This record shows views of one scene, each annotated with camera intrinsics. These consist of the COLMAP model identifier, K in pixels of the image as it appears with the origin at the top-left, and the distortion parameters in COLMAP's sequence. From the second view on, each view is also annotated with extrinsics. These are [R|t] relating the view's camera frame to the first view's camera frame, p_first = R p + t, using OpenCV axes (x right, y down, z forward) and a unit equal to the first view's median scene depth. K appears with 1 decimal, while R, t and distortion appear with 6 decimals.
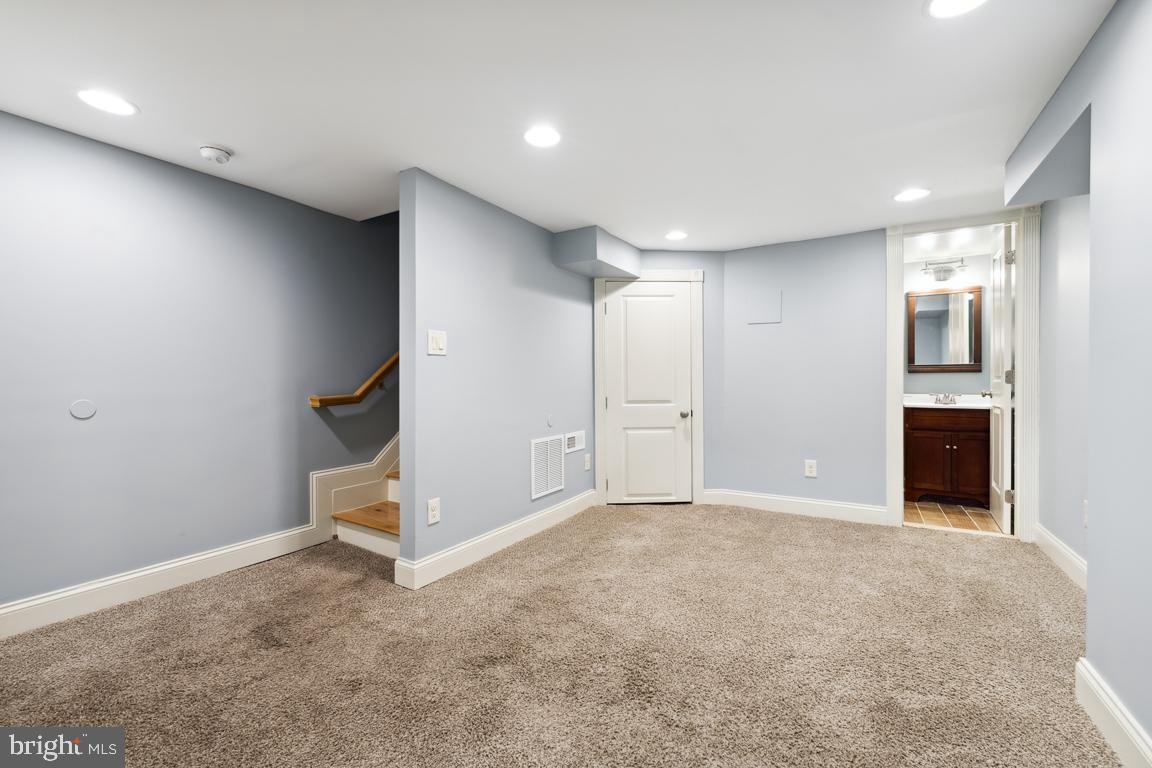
lens RADIAL K [[474.6, 0, 575.0], [0, 474.6, 379.7], [0, 0, 1]] dist [0.001558, -0.000194]
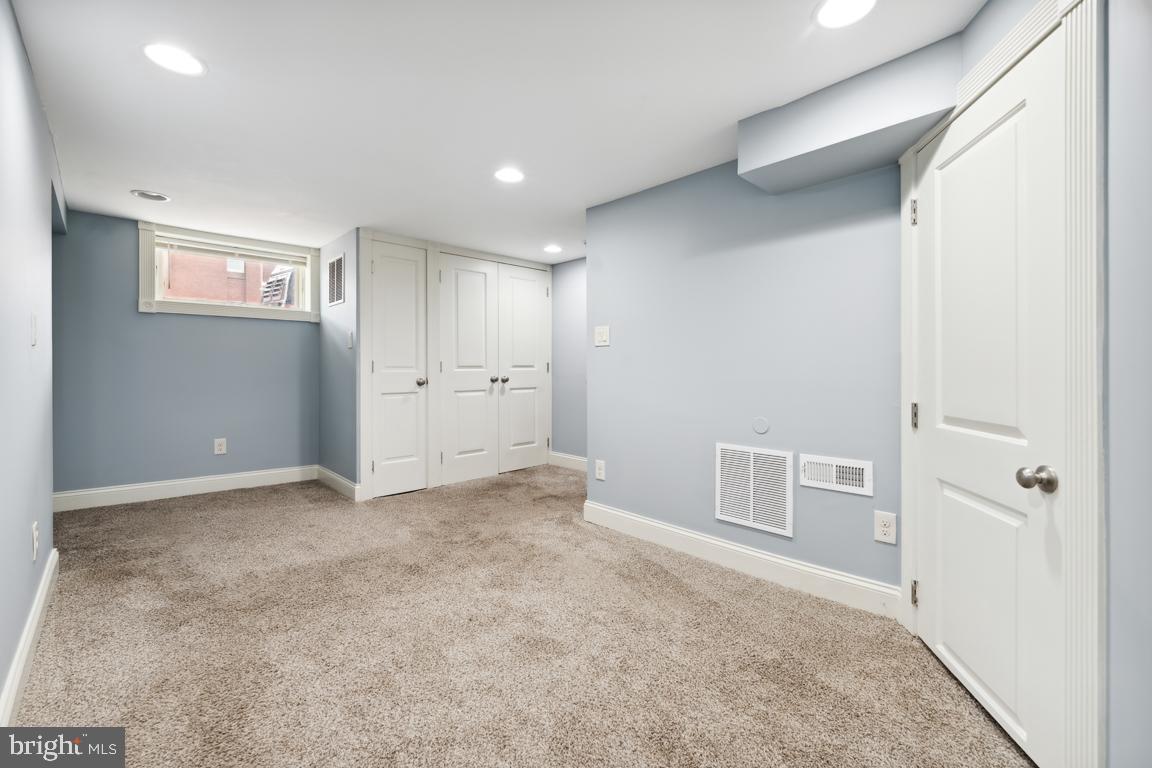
lens RADIAL K [[474.6, 0, 576.0], [0, 474.6, 374.5], [0, 0, 1]] dist [0.001558, -0.000194]
pose [[-0.253120, 0.006640, -0.967412, 0.921310], [-0.011447, 0.999886, 0.009858, 0.010850], [0.967367, 0.013570, -0.253015, 1.230321]]
